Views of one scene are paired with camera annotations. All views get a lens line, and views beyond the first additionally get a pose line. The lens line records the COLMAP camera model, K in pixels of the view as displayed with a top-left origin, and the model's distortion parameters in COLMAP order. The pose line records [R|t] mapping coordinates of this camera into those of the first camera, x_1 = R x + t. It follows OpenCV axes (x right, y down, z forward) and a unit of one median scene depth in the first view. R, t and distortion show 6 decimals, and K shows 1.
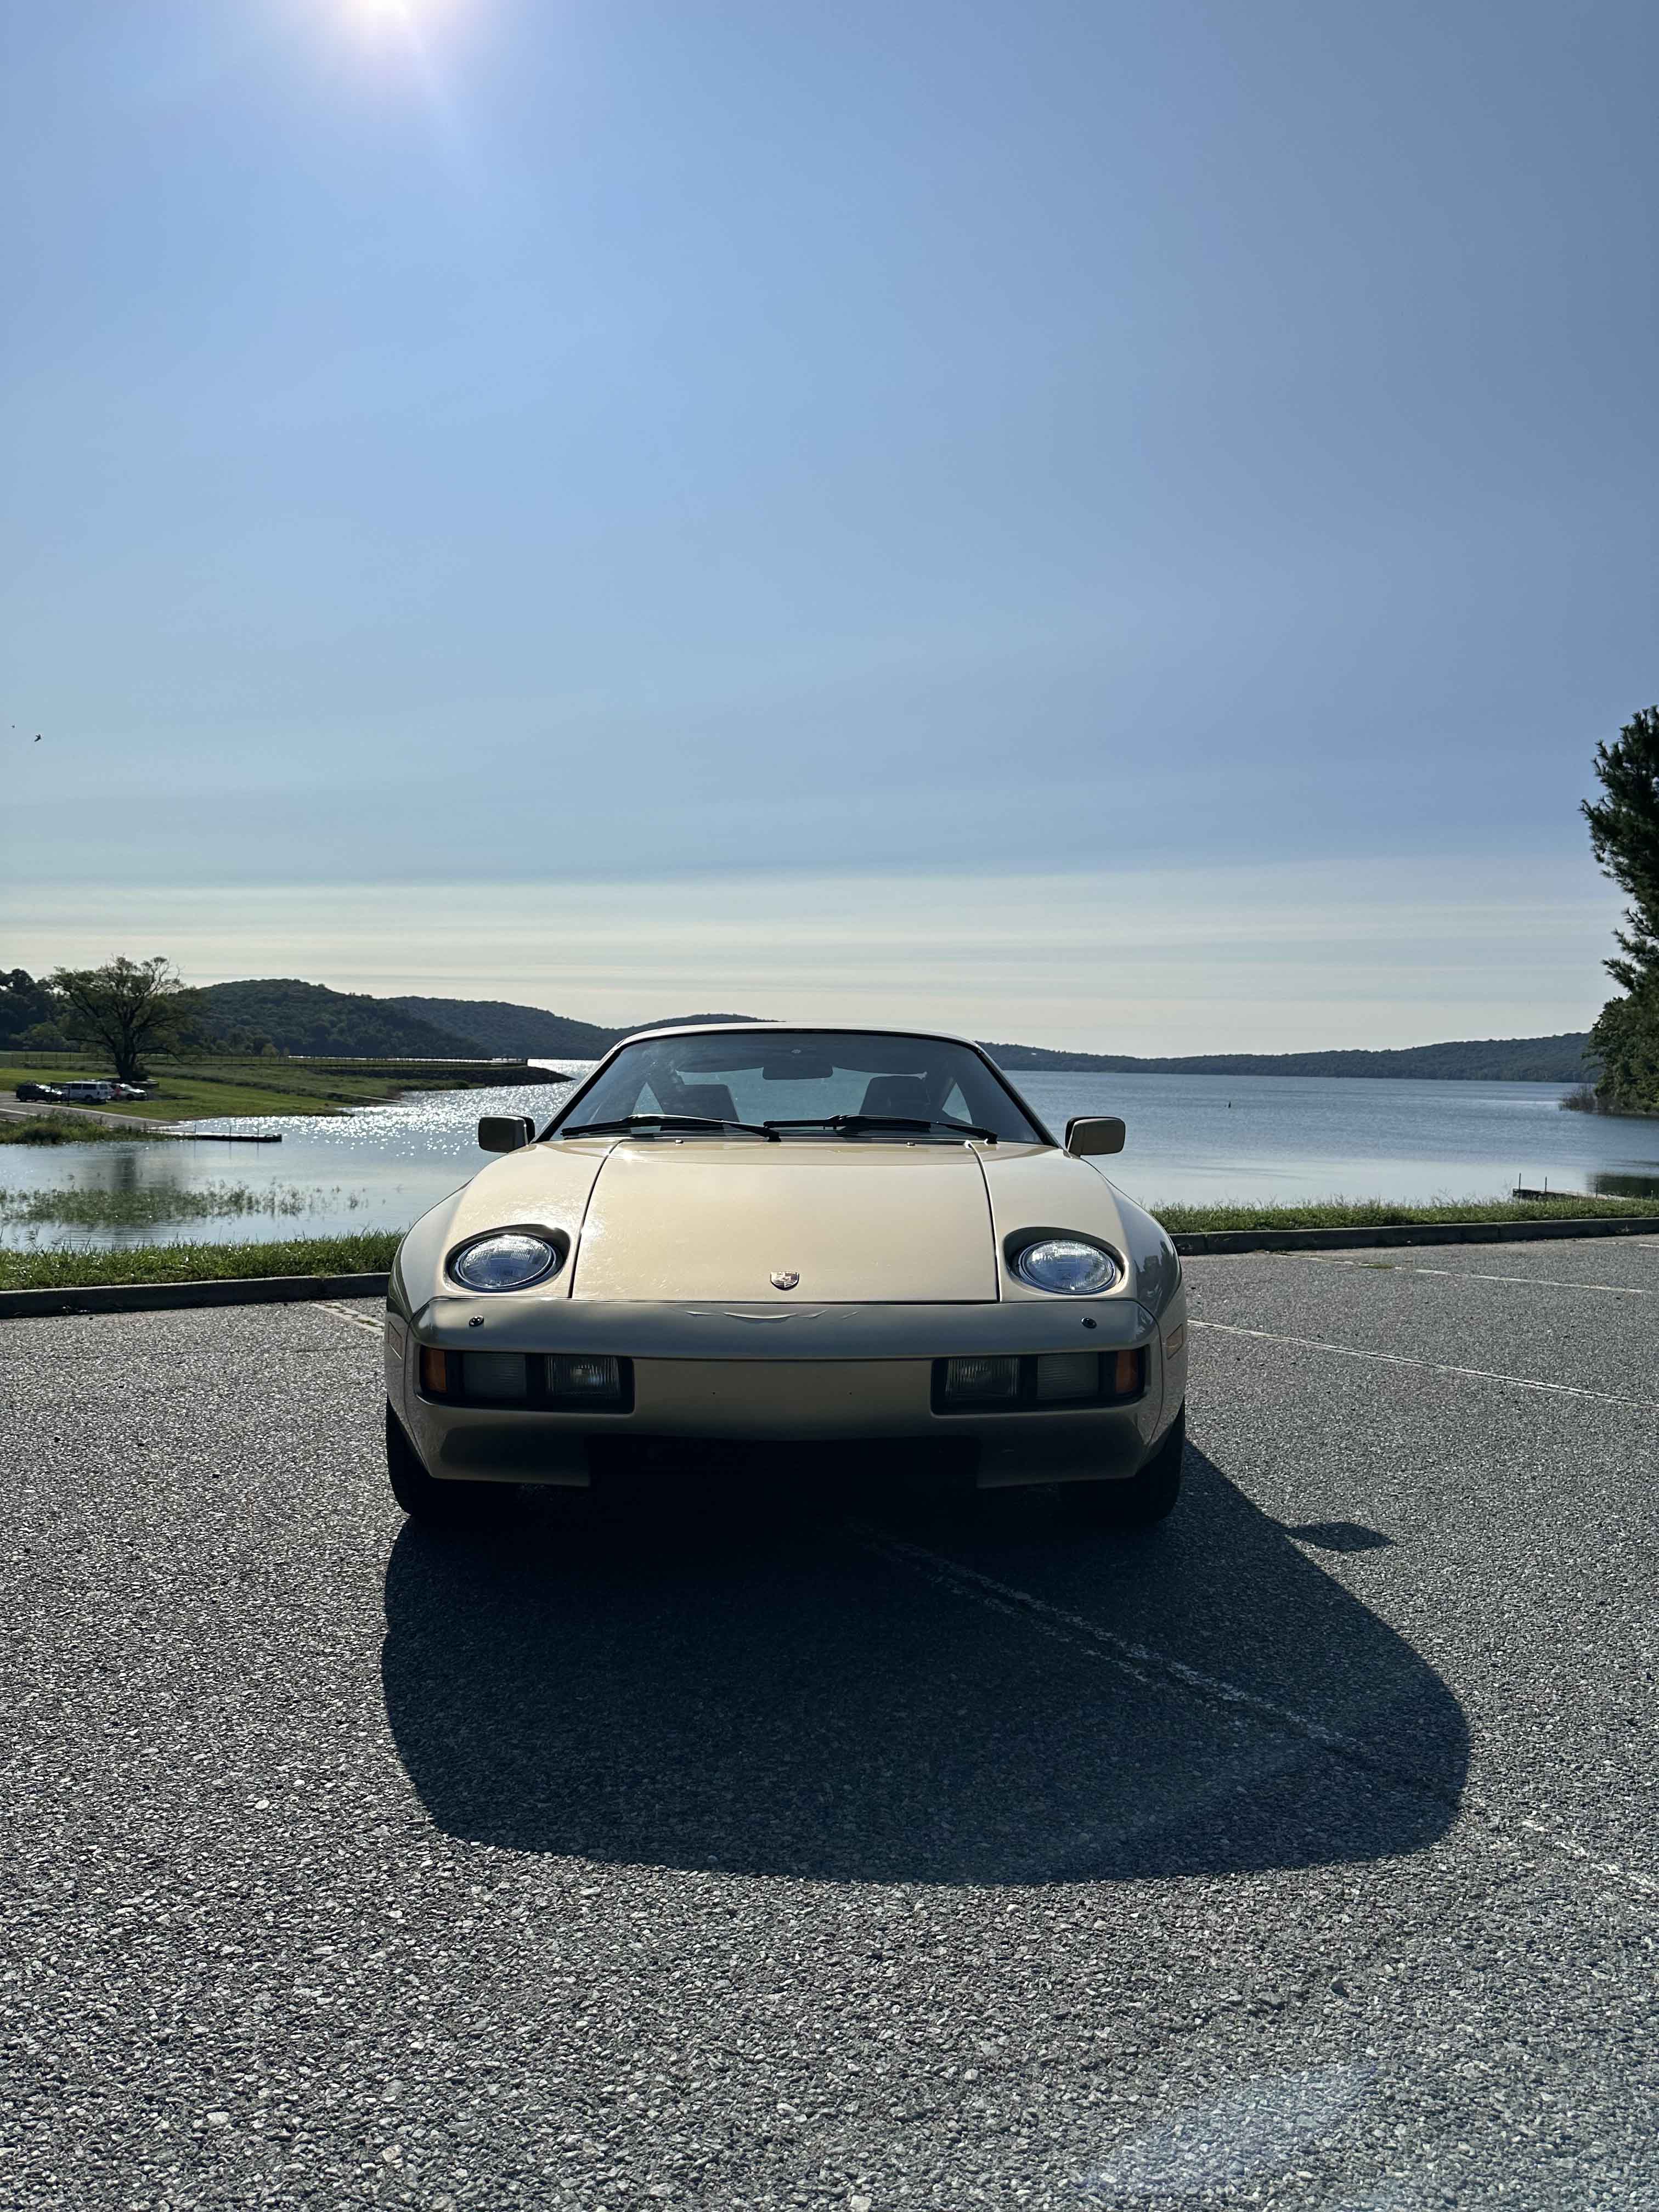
lens RADIAL K [[1538.7, 0, 846.0], [0, 1538.7, 1113.3], [0, 0, 1]] dist [0.049091, -0.053654]
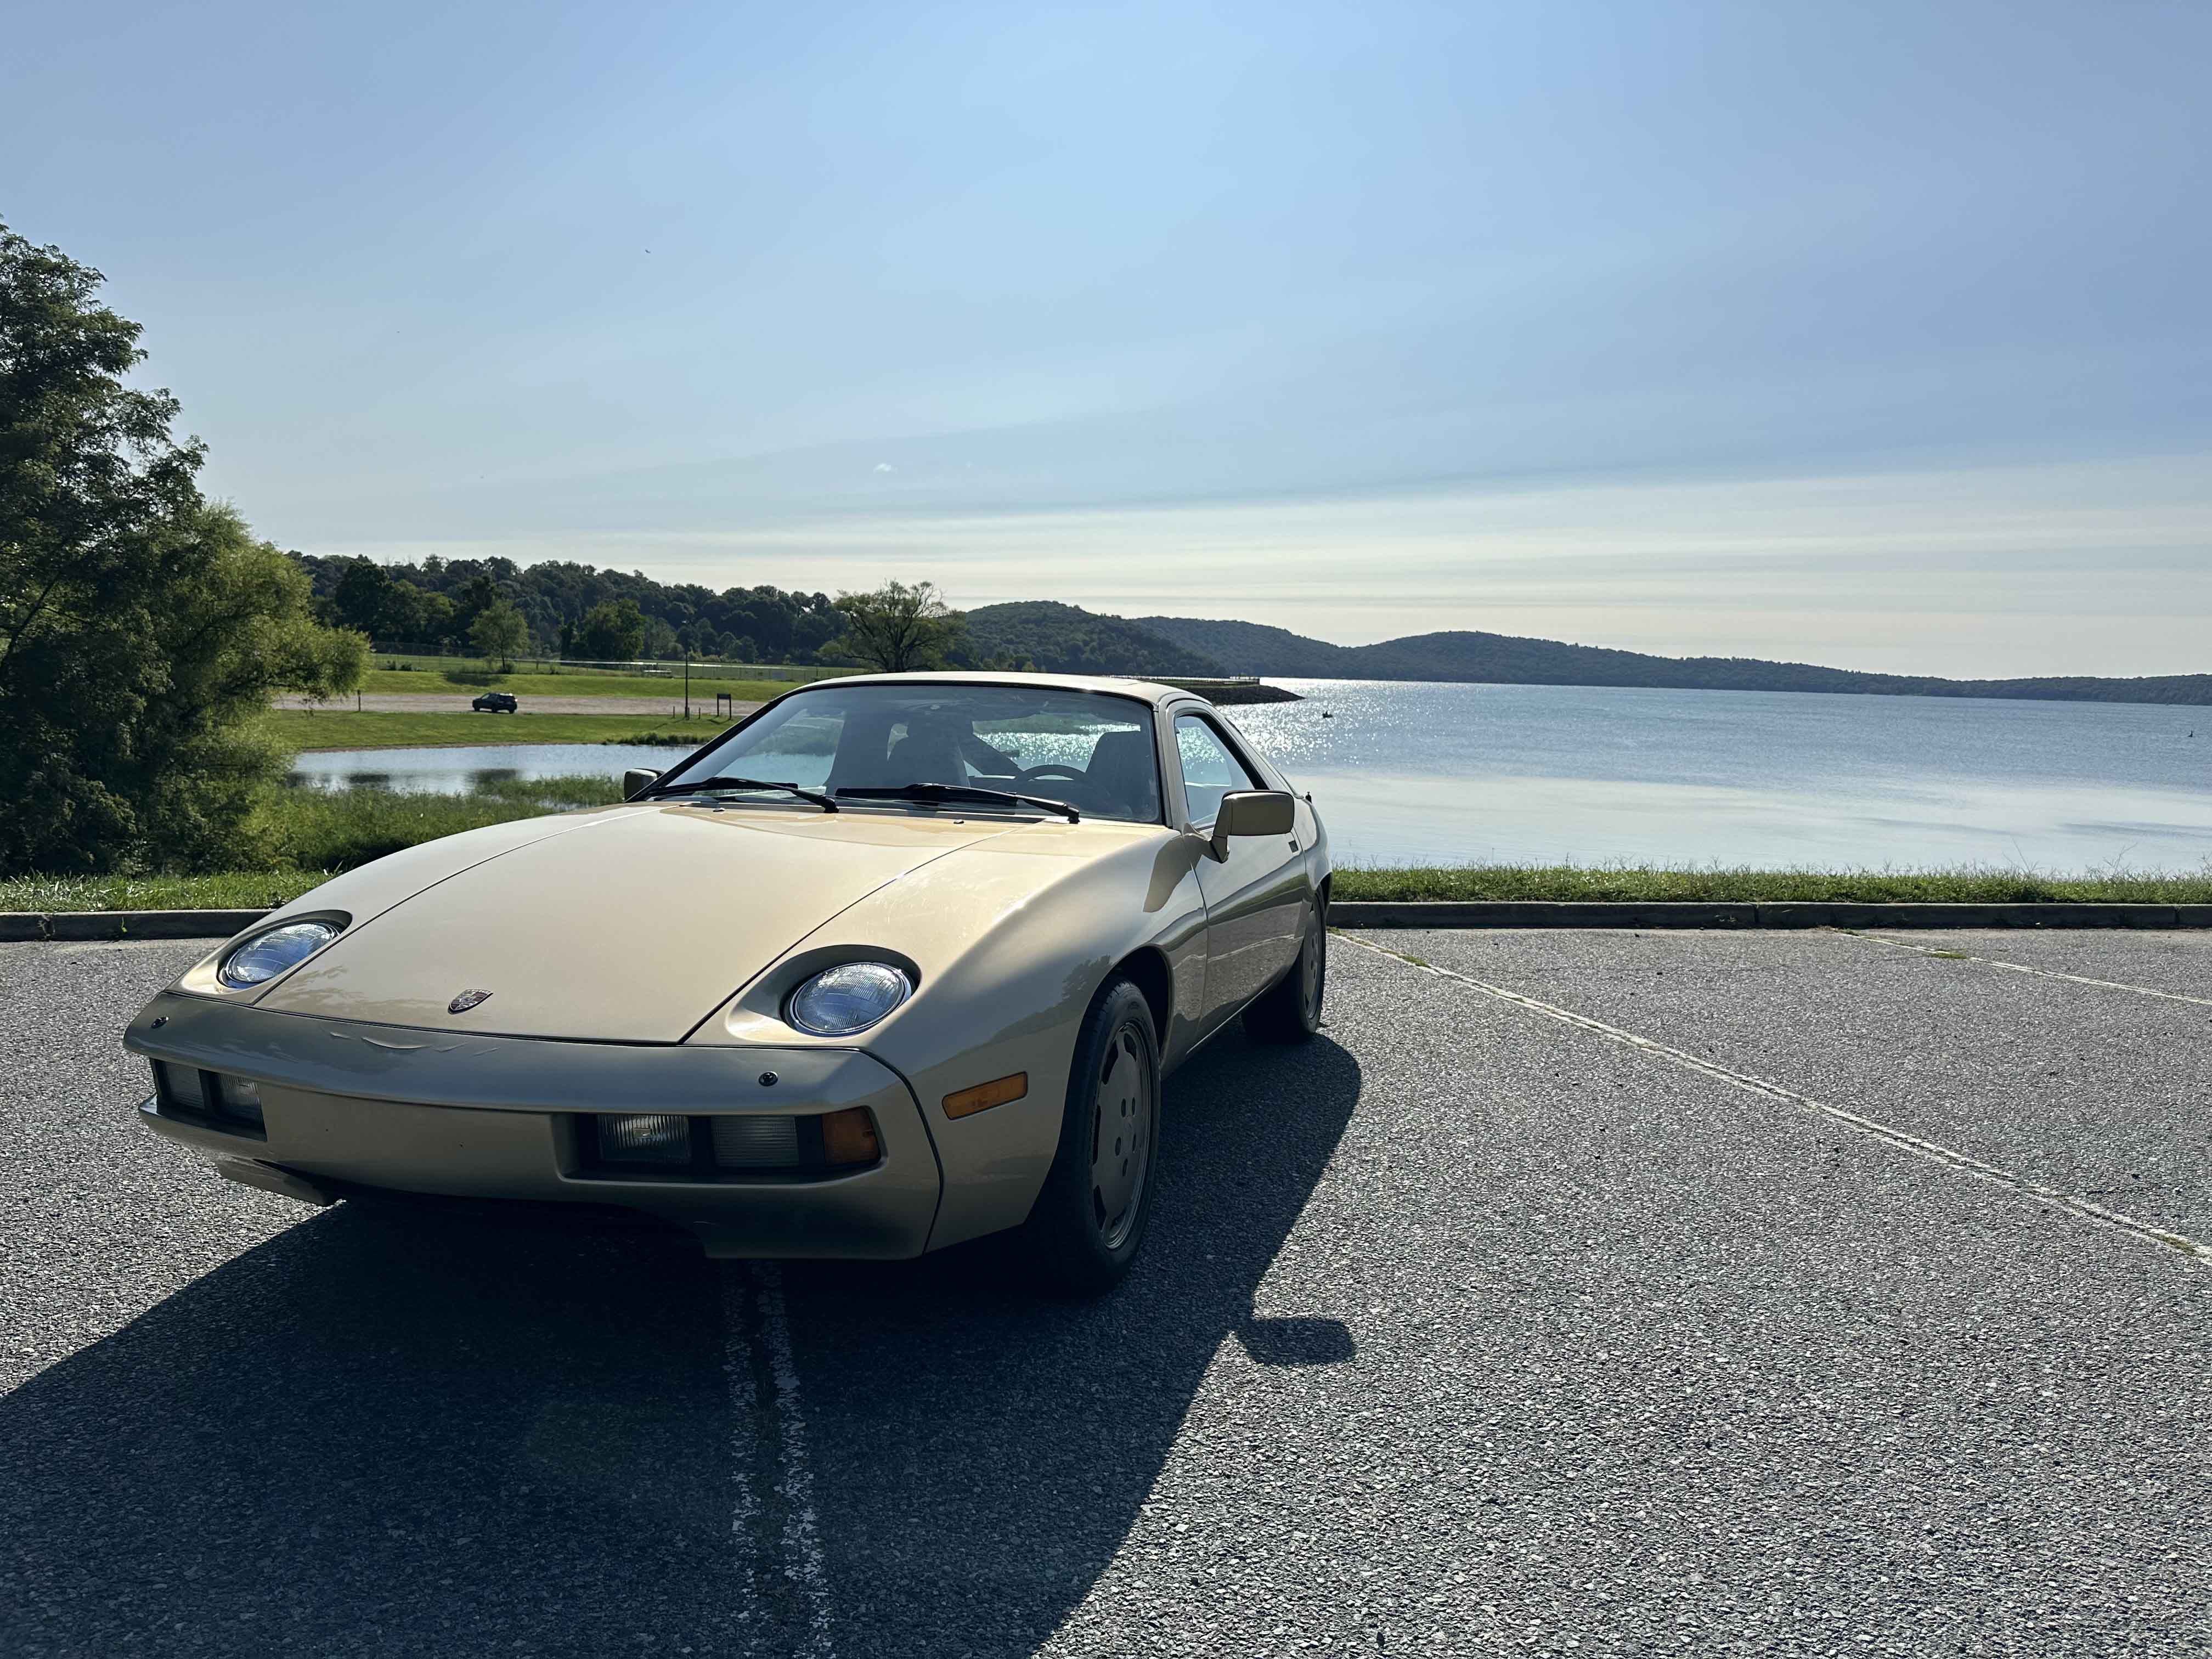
lens RADIAL K [[1538.7, 0, 1114.9], [0, 1538.7, 830.6], [0, 0, 1]] dist [0.049091, -0.053654]
pose [[0.954623, 0.036671, -0.295551, 0.481803], [-0.017810, 0.997644, 0.066257, -0.043450], [0.297284, -0.057986, 0.953027, 0.244514]]
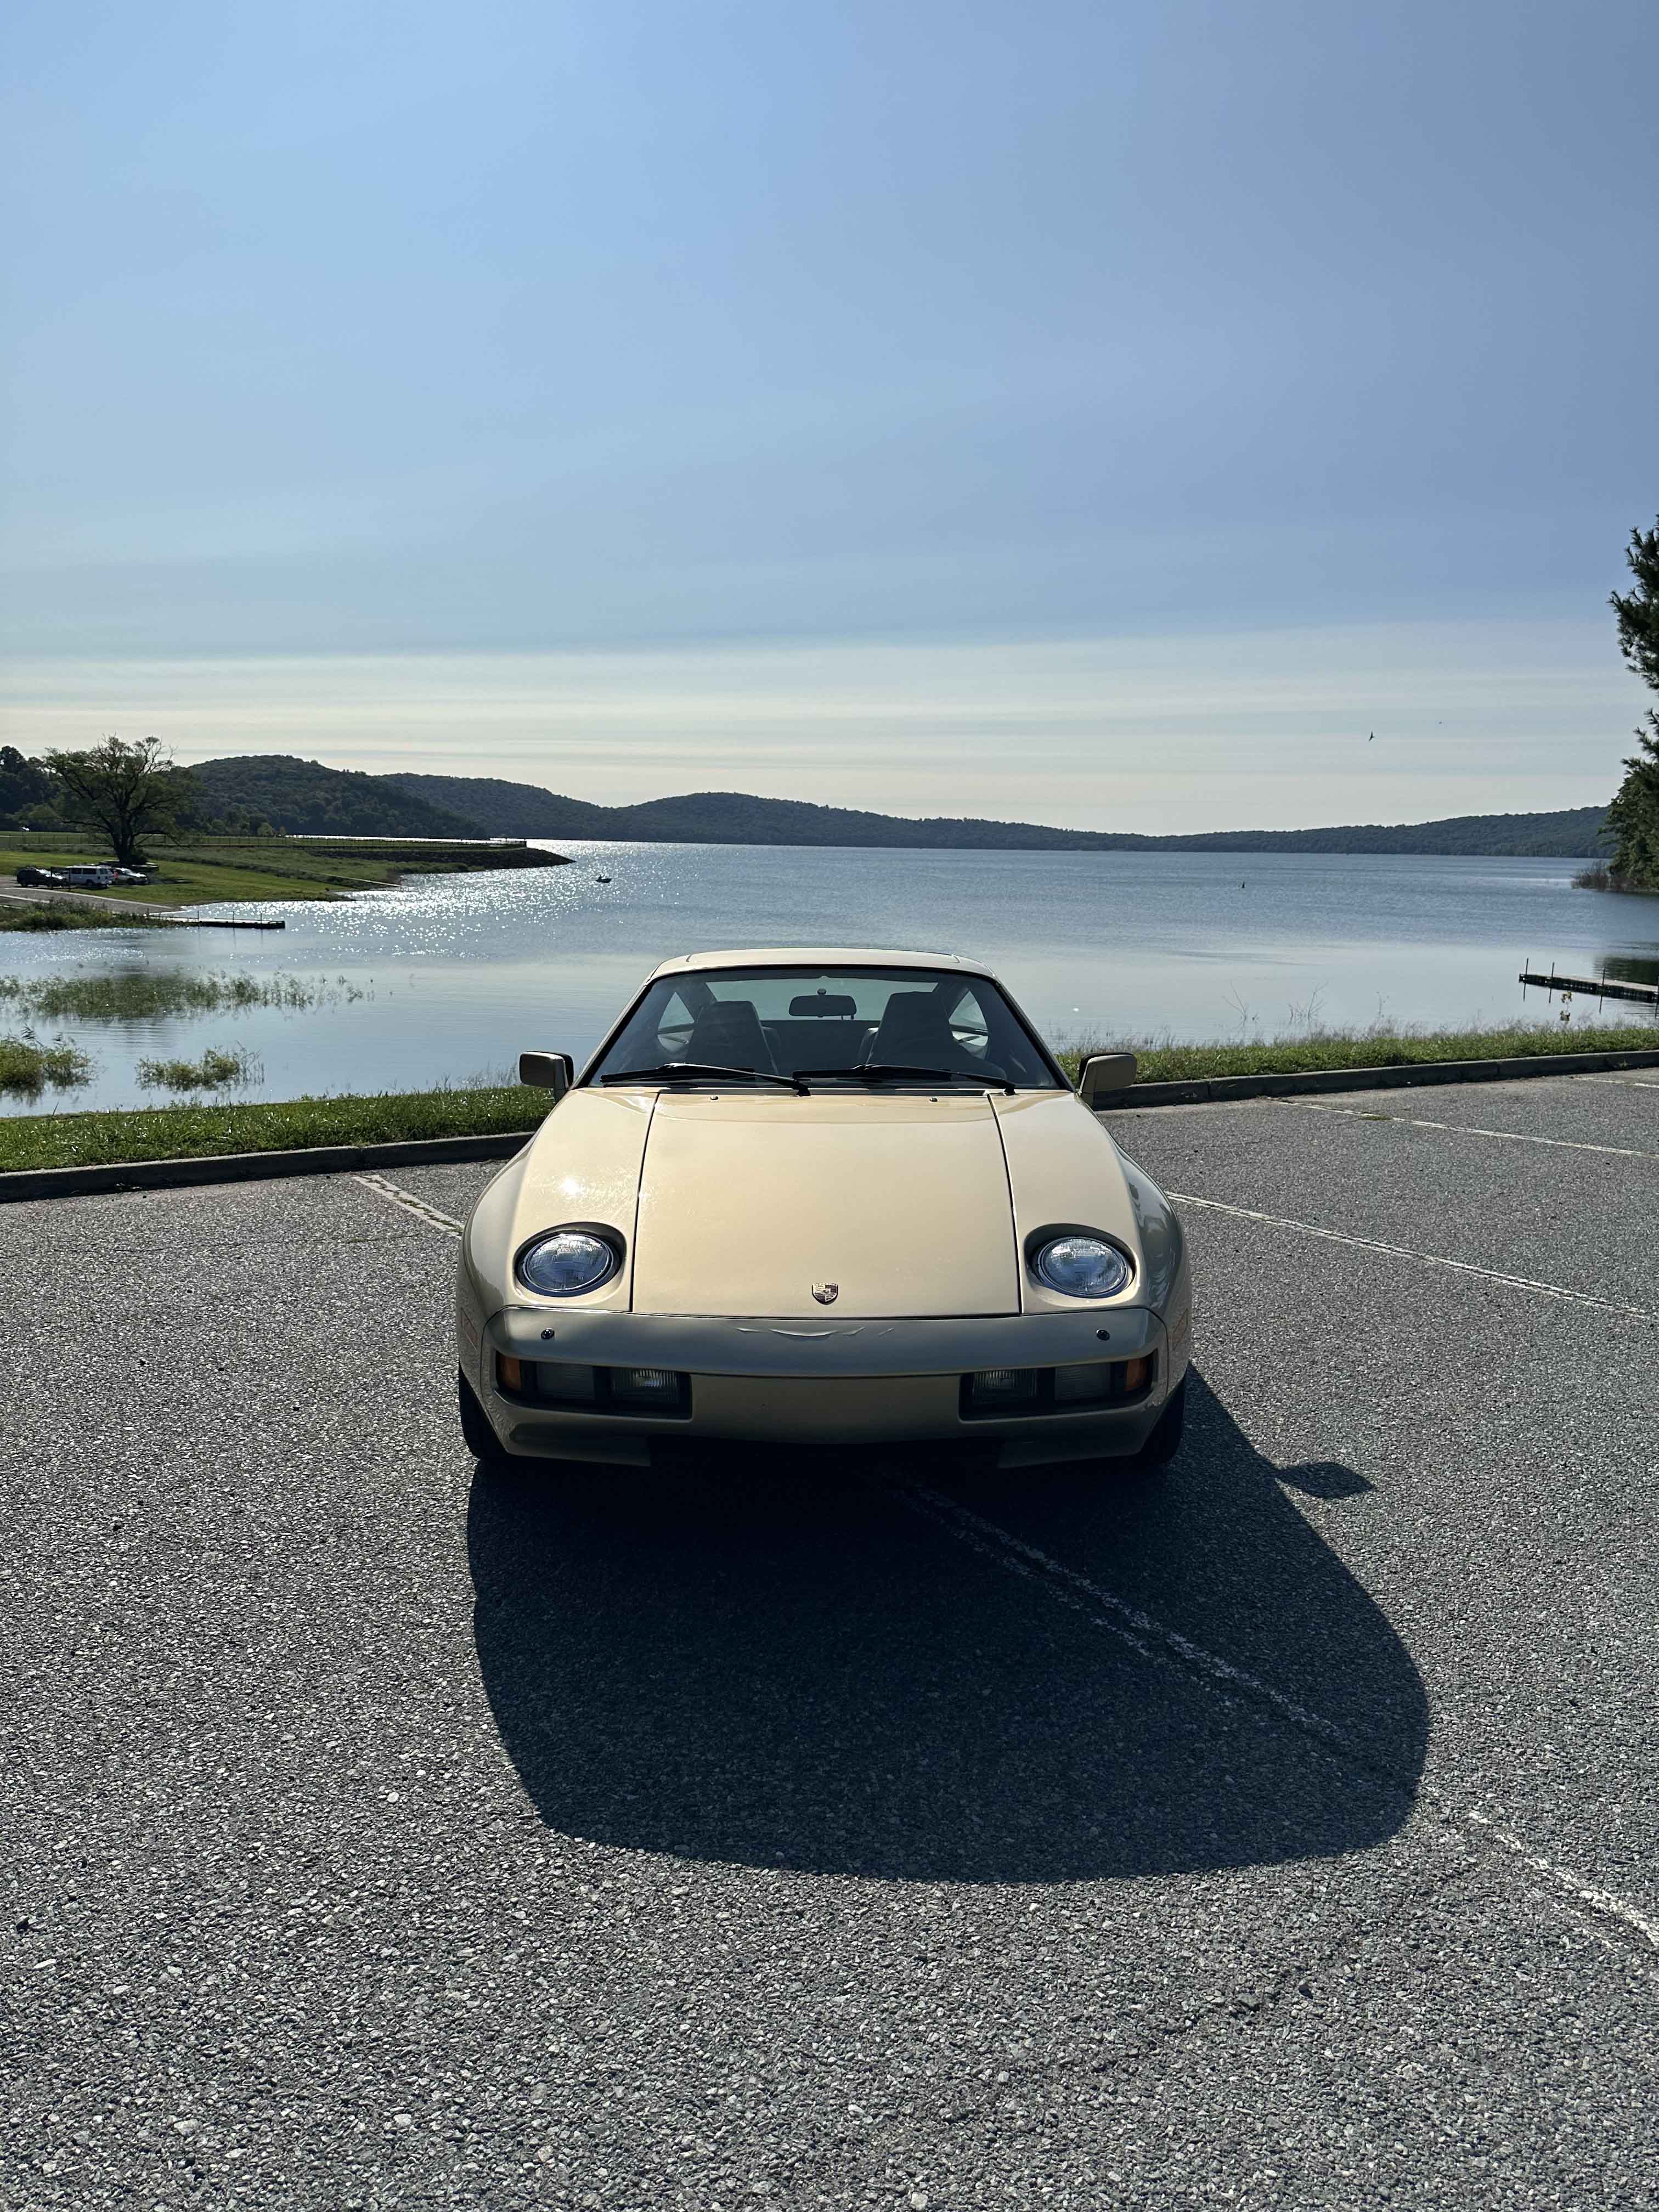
lens RADIAL K [[1538.7, 0, 837.7], [0, 1538.7, 1093.3], [0, 0, 1]] dist [0.049091, -0.053654]
pose [[0.999968, -0.001545, -0.007906, -0.019075], [0.002551, 0.991662, 0.128844, -0.149989], [0.007641, -0.128860, 0.991633, -0.059777]]
